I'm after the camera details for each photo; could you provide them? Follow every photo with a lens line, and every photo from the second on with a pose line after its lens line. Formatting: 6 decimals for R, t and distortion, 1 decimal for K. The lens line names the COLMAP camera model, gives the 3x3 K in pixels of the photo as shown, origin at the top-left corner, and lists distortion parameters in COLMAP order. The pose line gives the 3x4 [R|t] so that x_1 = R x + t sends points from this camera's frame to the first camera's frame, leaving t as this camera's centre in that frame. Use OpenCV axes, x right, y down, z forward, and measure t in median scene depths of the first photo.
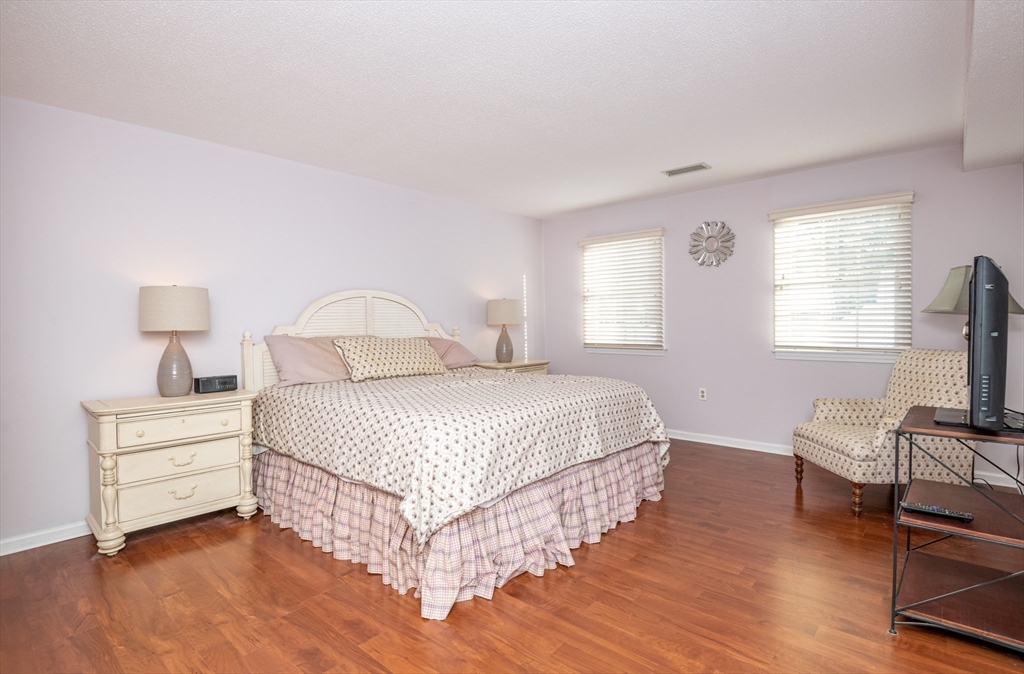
lens RADIAL K [[505.6, 0, 505.0], [0, 505.6, 334.3], [0, 0, 1]] dist [0.002440, -0.000016]
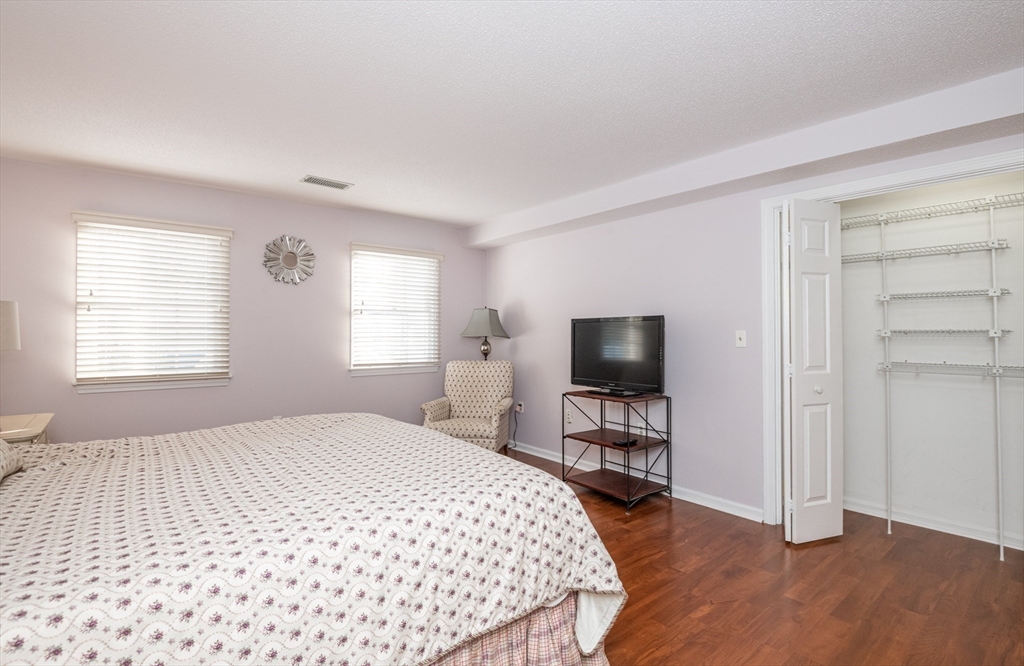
lens RADIAL K [[479.2, 0, 512.0], [0, 479.2, 333.0], [0, 0, 1]] dist [0.023862, -0.000677]
pose [[0.121899, 0.005435, 0.992528, -0.692319], [0.023483, 0.999689, -0.008358, -0.043544], [-0.992265, 0.024326, 0.121733, 0.794851]]
